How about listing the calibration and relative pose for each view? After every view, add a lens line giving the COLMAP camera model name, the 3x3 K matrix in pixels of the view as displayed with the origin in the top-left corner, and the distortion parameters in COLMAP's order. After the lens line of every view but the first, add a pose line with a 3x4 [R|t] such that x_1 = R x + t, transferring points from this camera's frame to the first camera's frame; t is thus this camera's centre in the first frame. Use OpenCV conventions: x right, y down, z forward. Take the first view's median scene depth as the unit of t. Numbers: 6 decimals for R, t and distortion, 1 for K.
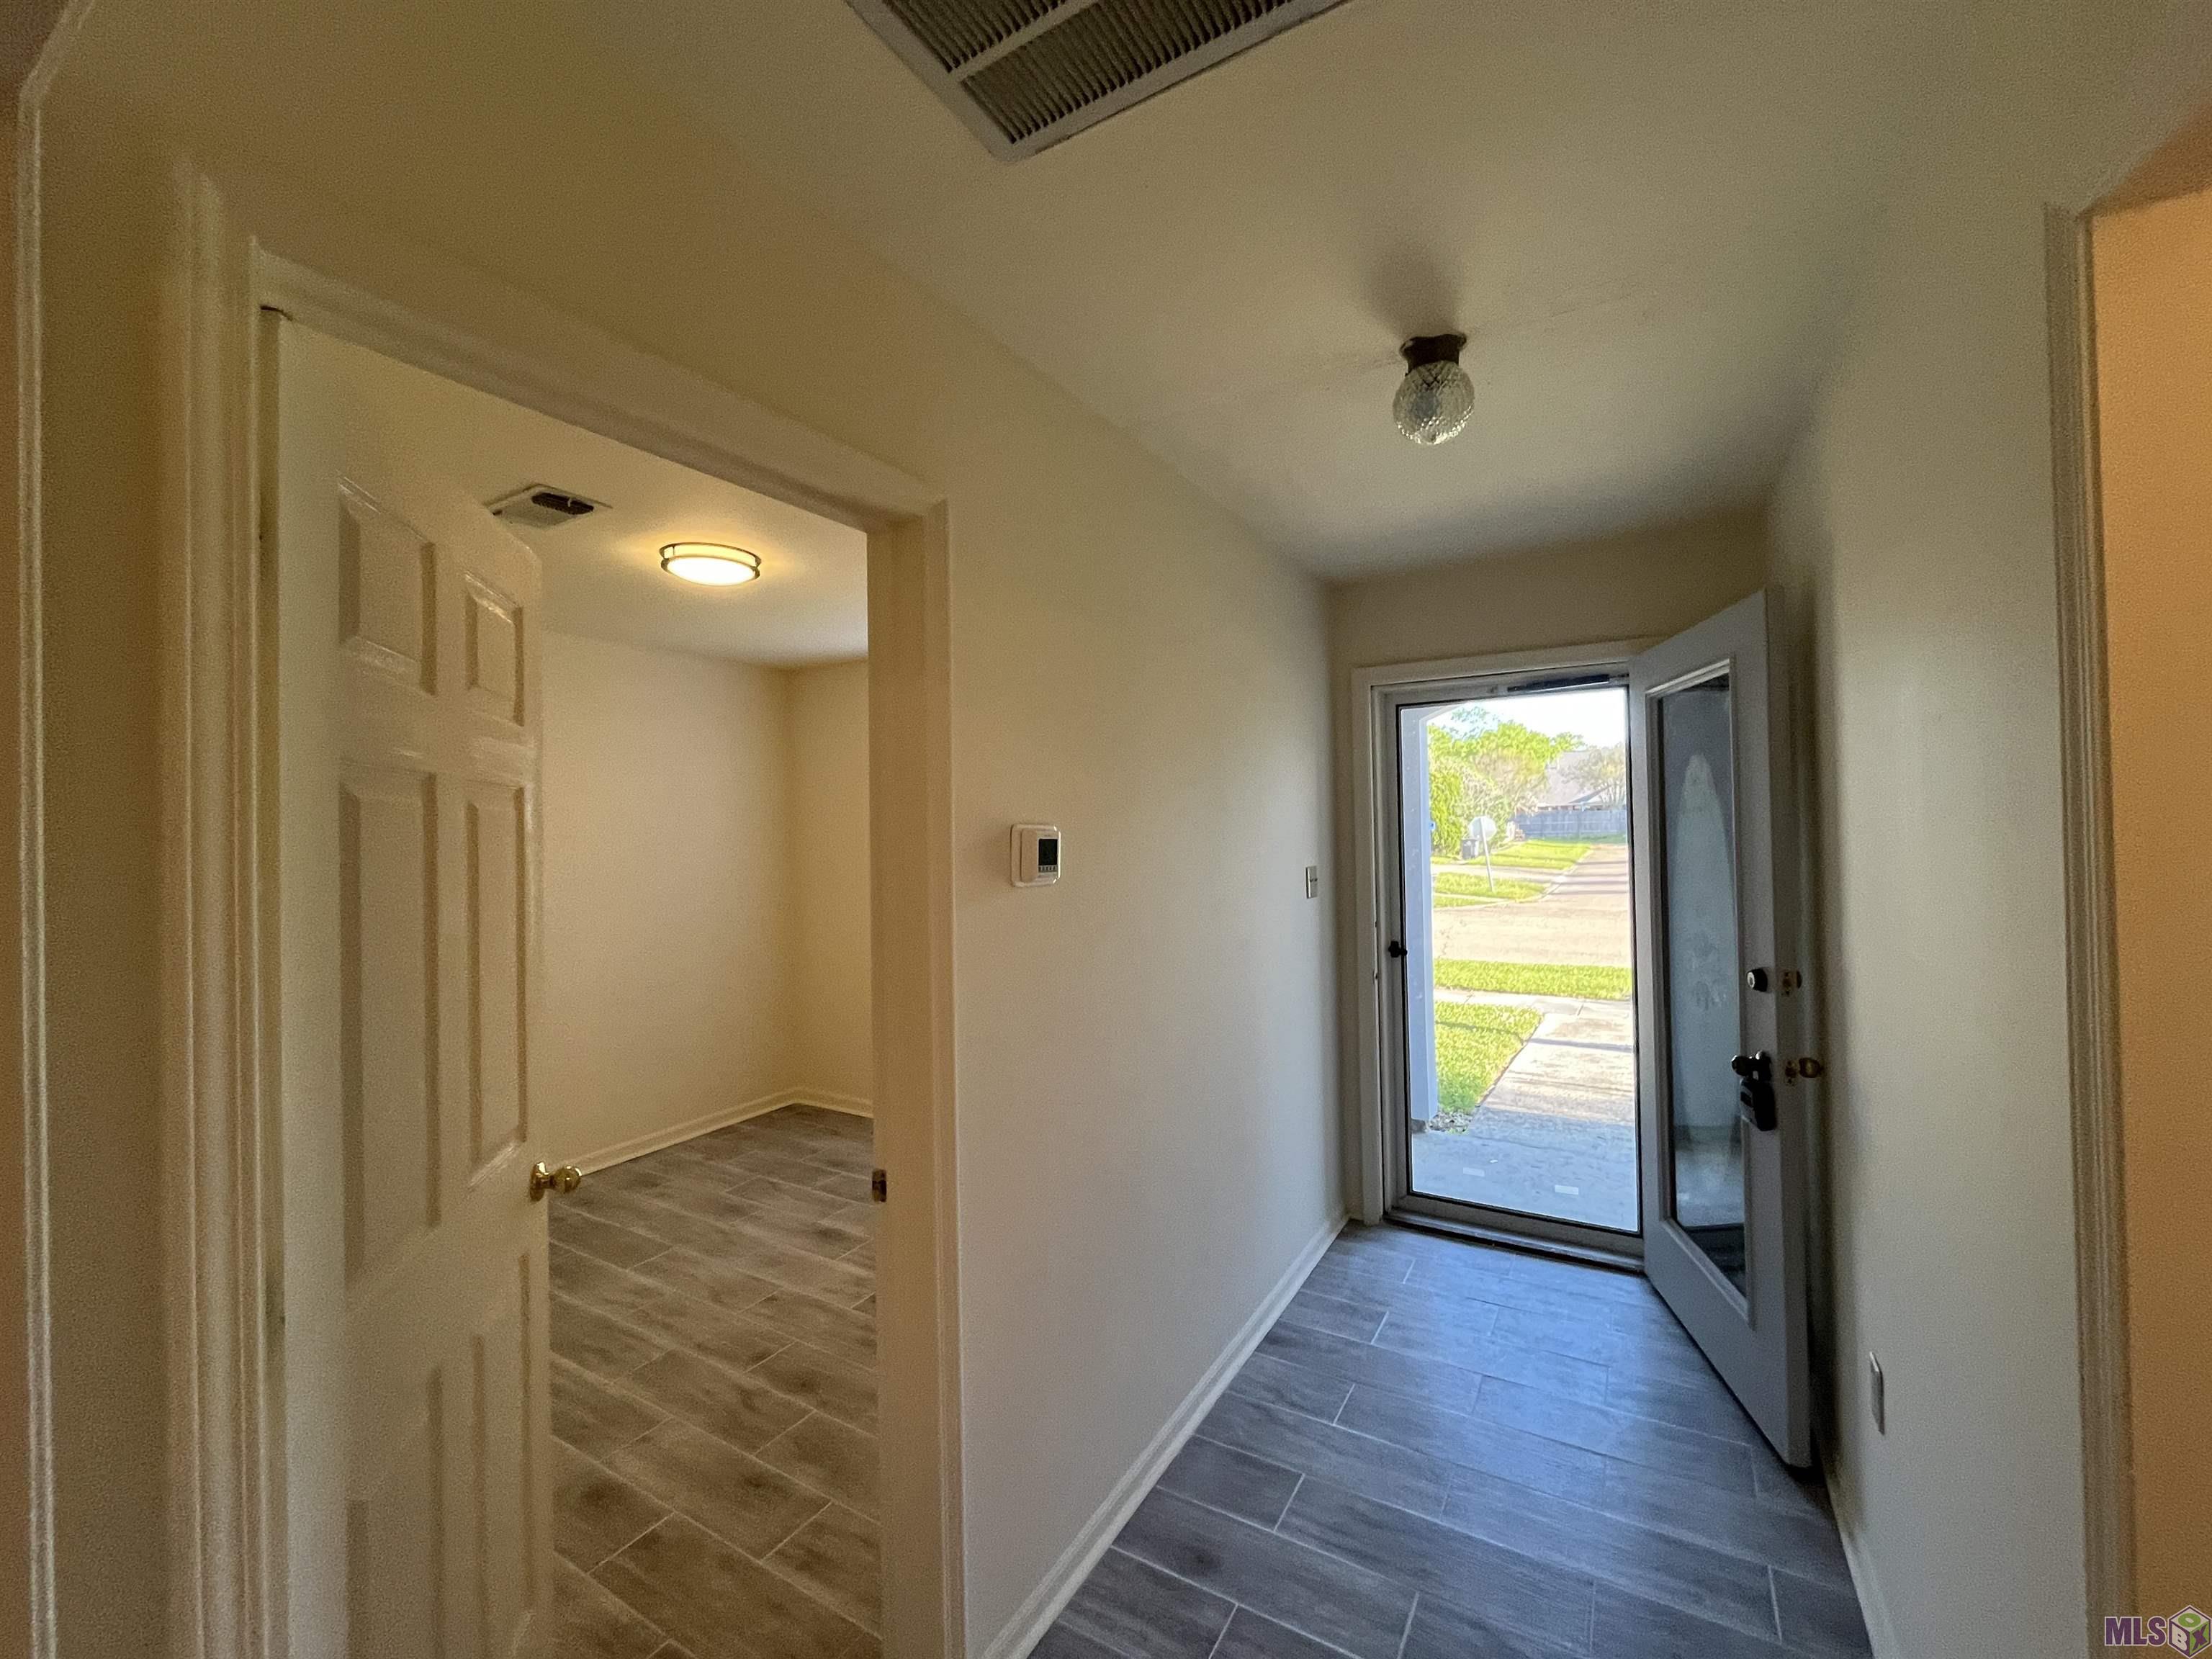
lens RADIAL K [[889.0, 0, 1110.1], [0, 889.0, 818.5], [0, 0, 1]] dist [0.000345, -0.000003]
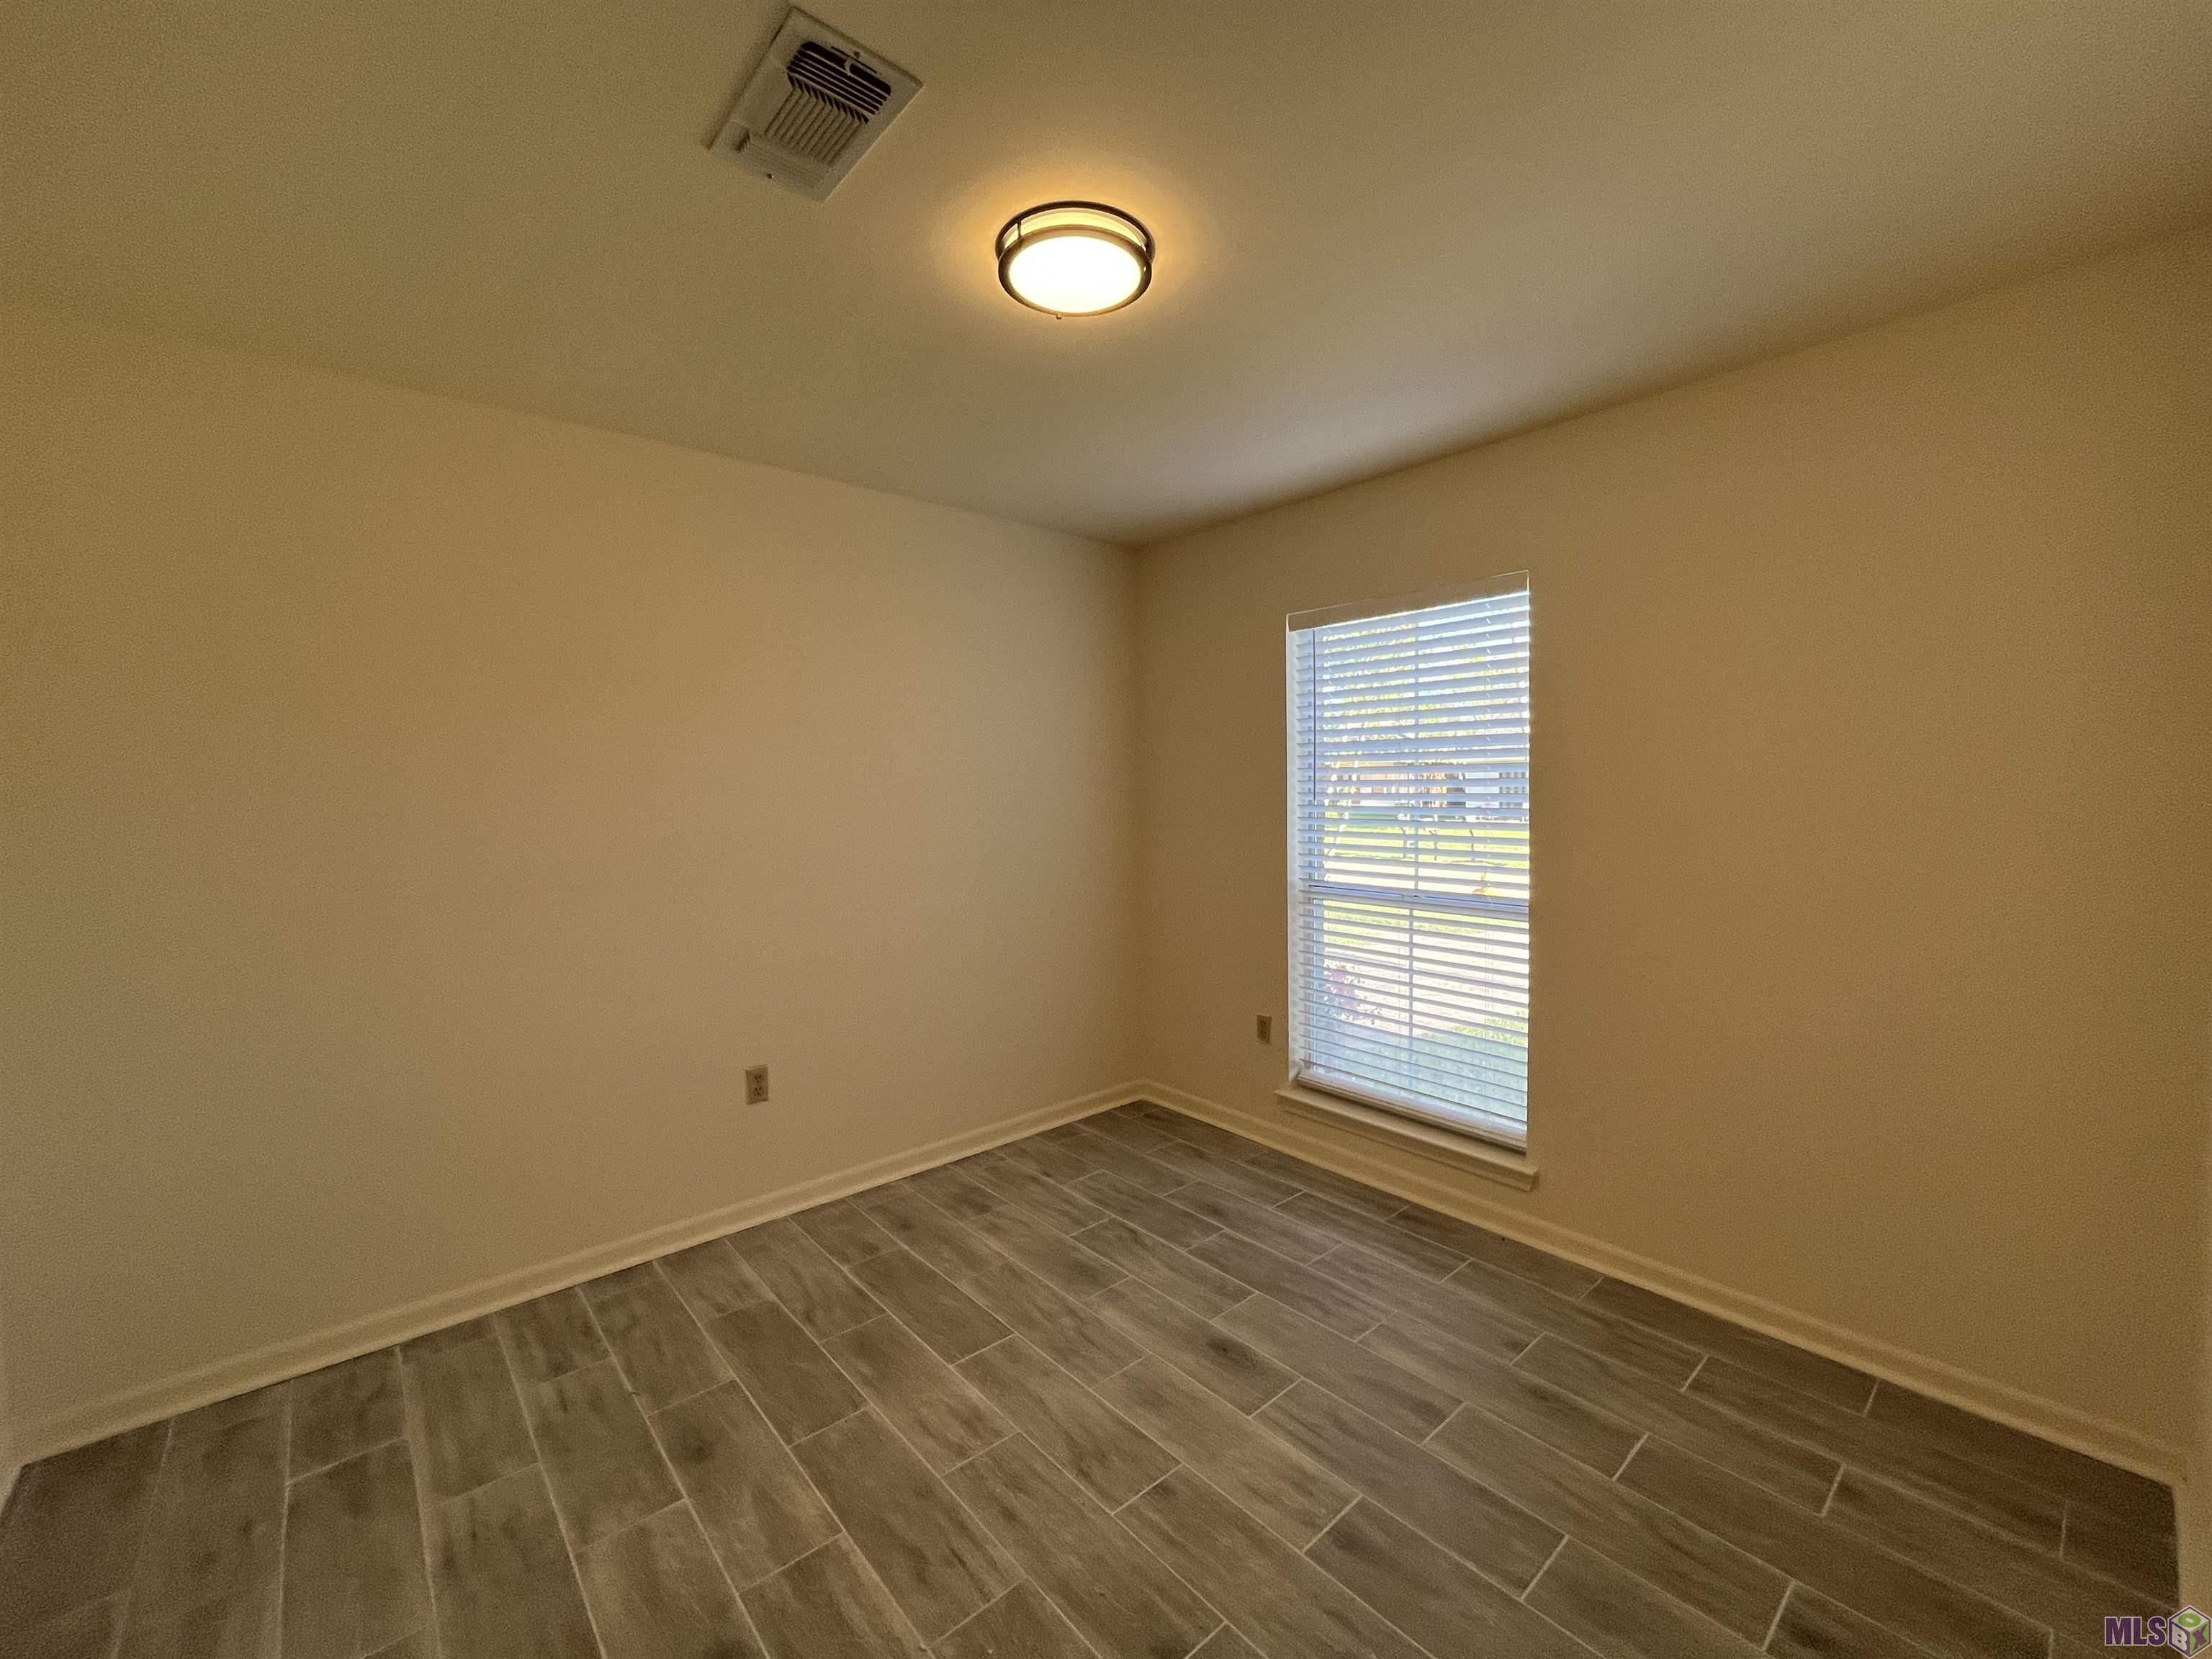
lens RADIAL K [[889.0, 0, 1110.1], [0, 889.0, 818.5], [0, 0, 1]] dist [0.000345, -0.000003]
pose [[0.949478, 0.021261, -0.313114, -0.190969], [-0.005371, 0.998657, 0.051524, 0.041989], [0.313789, -0.047239, 0.948317, 0.351568]]
